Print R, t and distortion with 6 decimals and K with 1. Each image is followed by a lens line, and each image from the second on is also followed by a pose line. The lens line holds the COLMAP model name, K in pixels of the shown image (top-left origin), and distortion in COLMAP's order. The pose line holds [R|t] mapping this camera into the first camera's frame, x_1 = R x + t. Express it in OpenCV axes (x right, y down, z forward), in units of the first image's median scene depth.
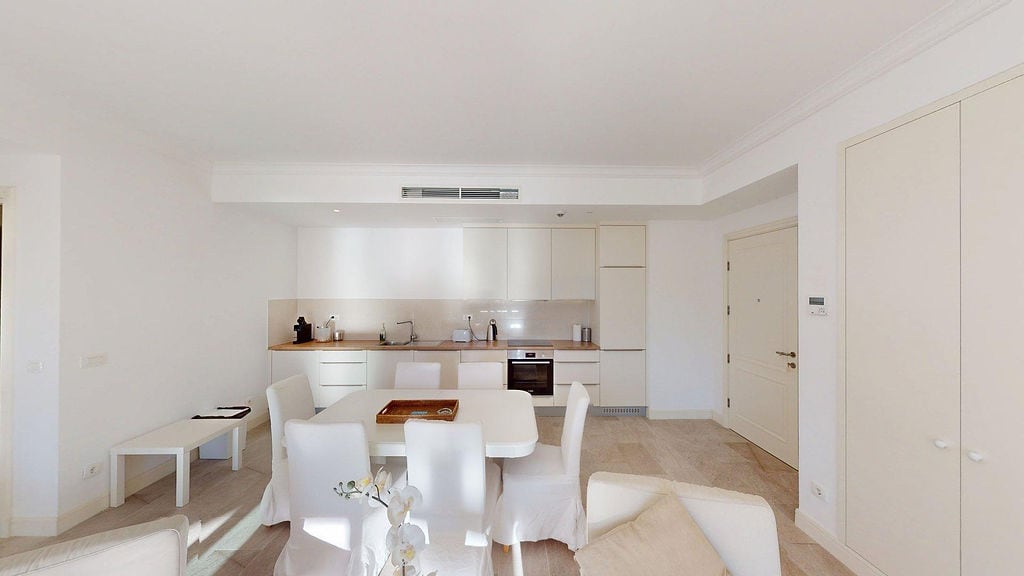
lens RADIAL K [[310.6, 0, 512.0], [0, 310.6, 288.0], [0, 0, 1]] dist [0.000057, 0.000055]
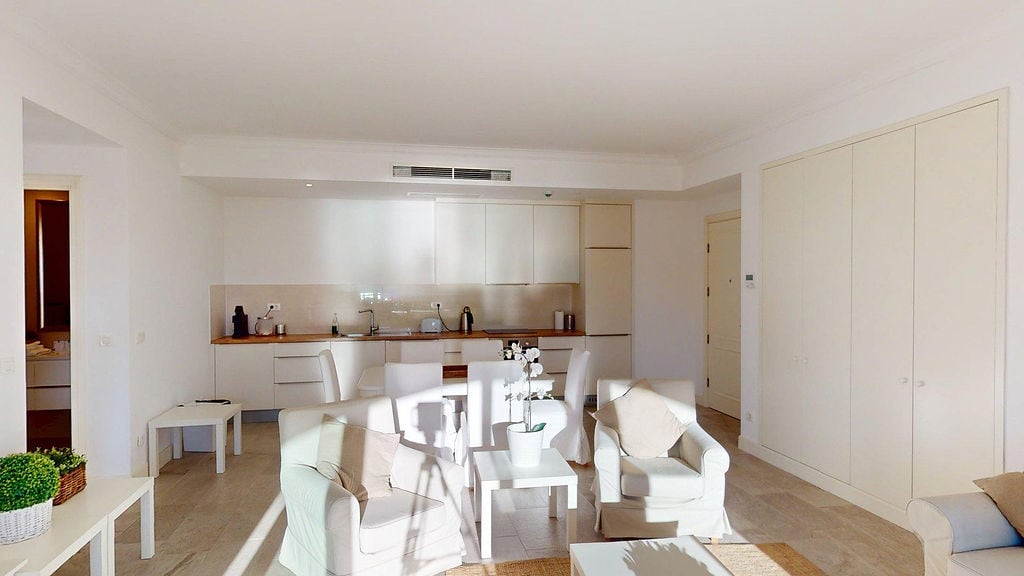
lens RADIAL K [[481.6, 0, 514.2], [0, 481.6, 286.2], [0, 0, 1]] dist [0.000845, 0.000158]
pose [[0.986141, -0.007917, 0.165718, -0.223773], [0.003806, 0.999677, 0.025109, 0.013770], [-0.165863, -0.024131, 0.985853, -0.527048]]
